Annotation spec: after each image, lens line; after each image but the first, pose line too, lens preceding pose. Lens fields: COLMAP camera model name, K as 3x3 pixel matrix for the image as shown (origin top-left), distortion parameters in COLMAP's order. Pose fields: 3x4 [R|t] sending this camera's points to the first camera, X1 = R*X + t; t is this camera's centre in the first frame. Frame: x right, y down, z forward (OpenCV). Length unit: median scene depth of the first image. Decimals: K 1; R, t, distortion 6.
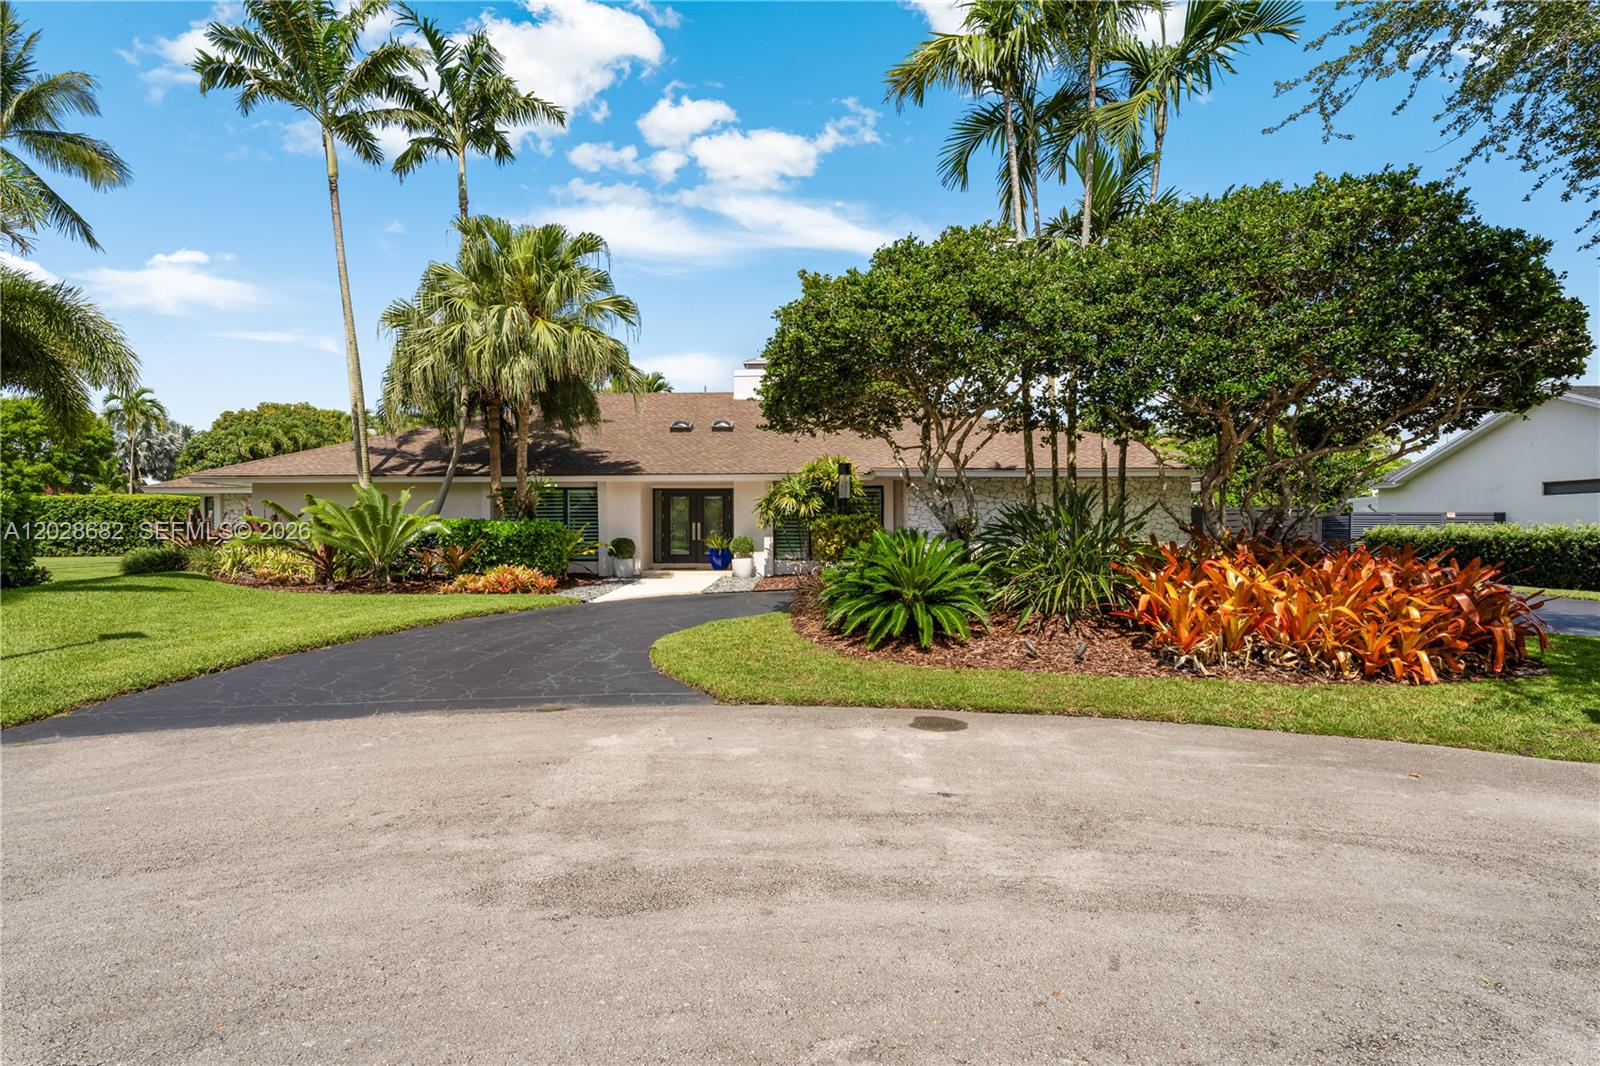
lens RADIAL K [[847.1, 0, 800.0], [0, 847.1, 533.0], [0, 0, 1]] dist [0.001752, 0.000293]
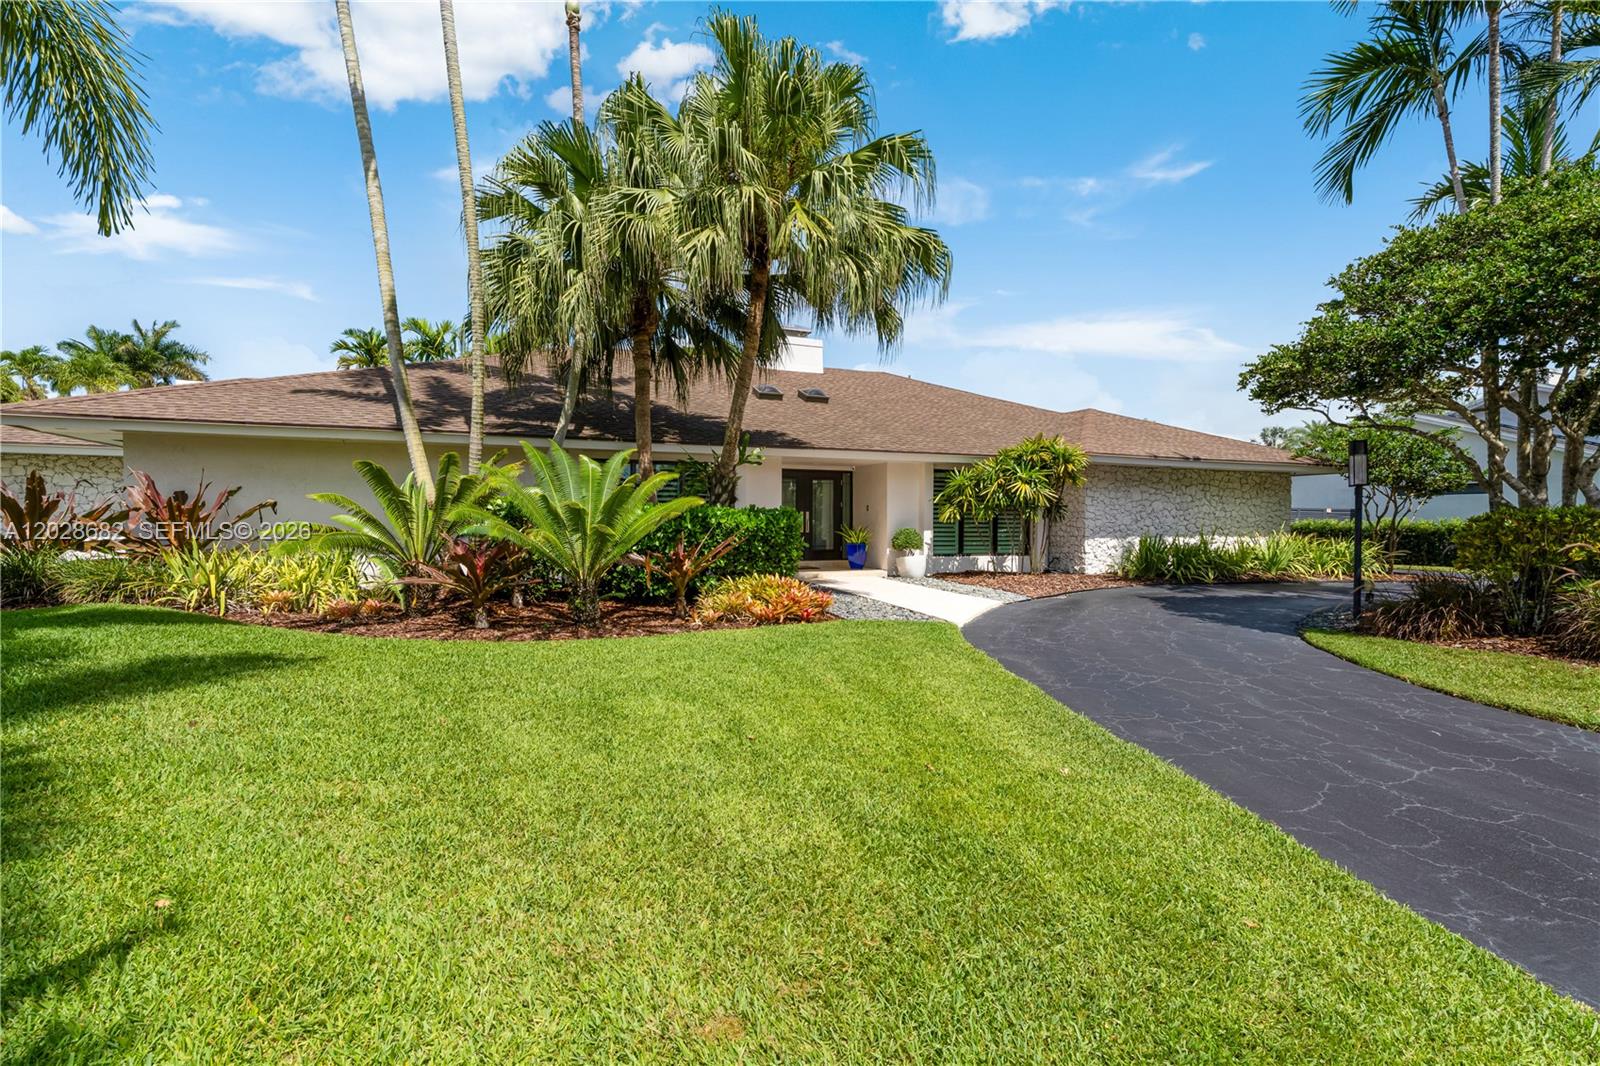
lens RADIAL K [[735.2, 0, 800.0], [0, 735.2, 533.0], [0, 0, 1]] dist [0.001199, 0.000175]
pose [[0.904659, -0.003460, 0.426121, -0.513663], [-0.003185, 0.999884, 0.014880, -0.002703], [-0.426124, -0.014818, 0.904544, 0.433018]]
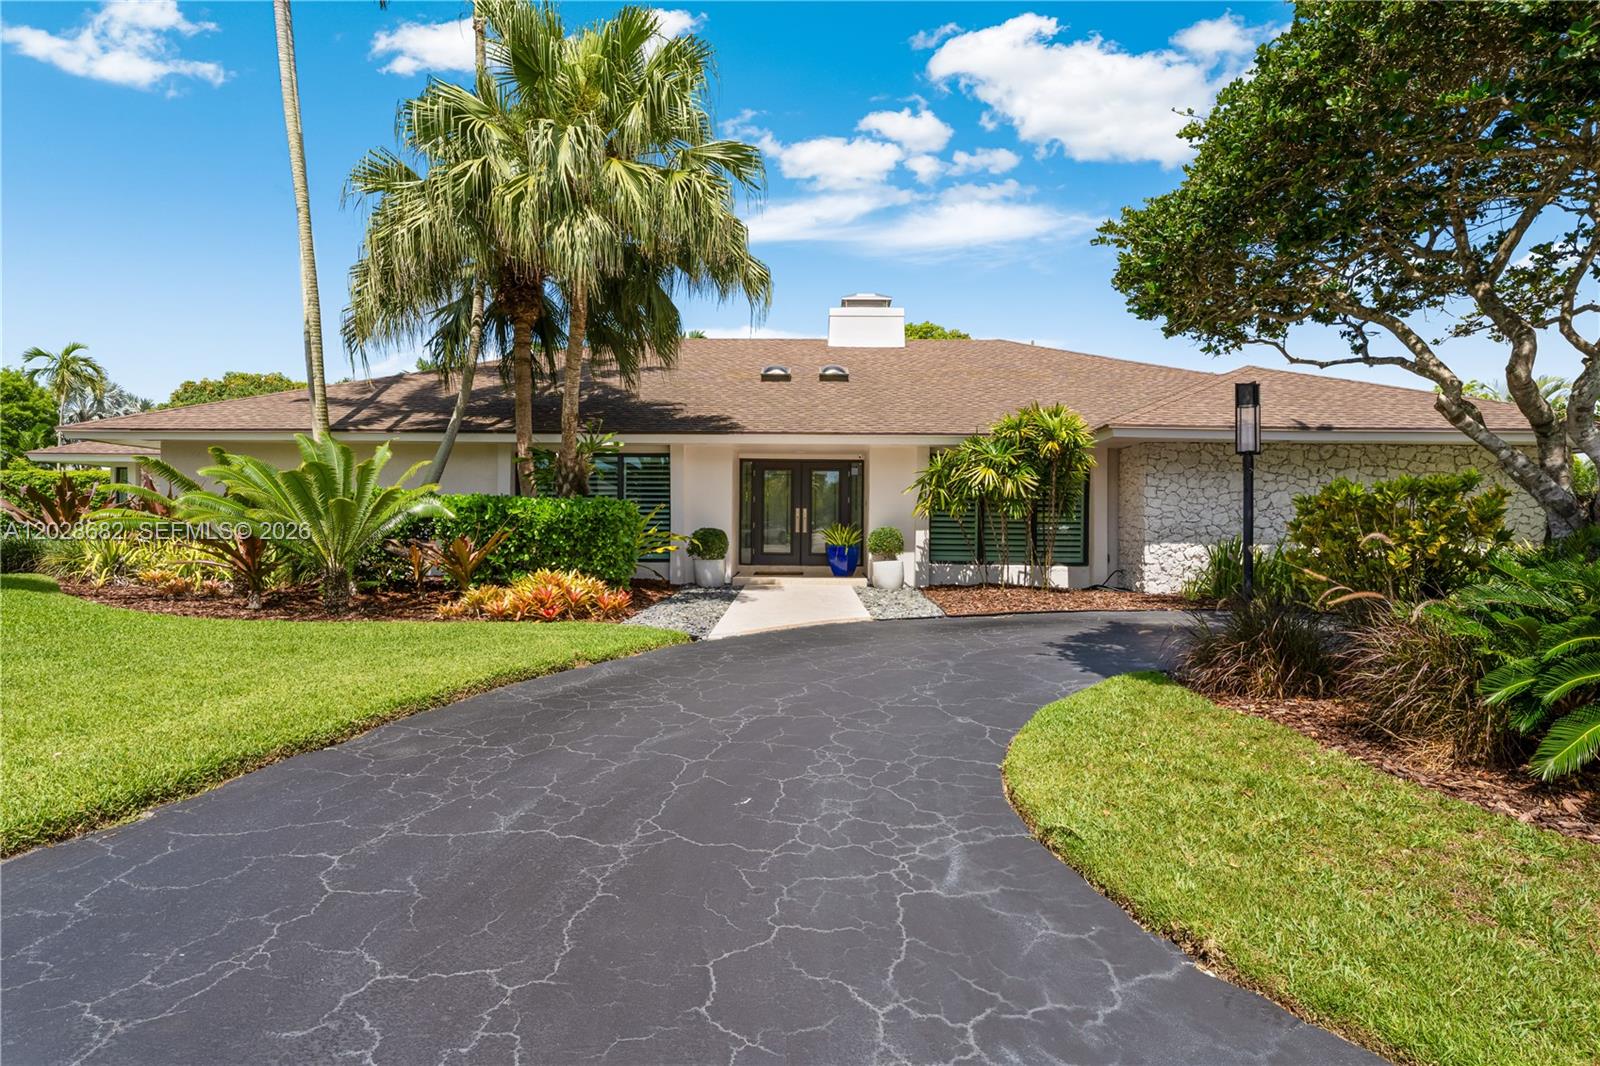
lens RADIAL K [[842.7, 0, 801.4], [0, 842.7, 518.2], [0, 0, 1]] dist [-0.004600, -0.000539]
pose [[0.999777, 0.011776, 0.017507, -0.161510], [-0.011561, 0.999857, -0.012306, 0.005643], [-0.017649, 0.012101, 0.999771, 0.361209]]
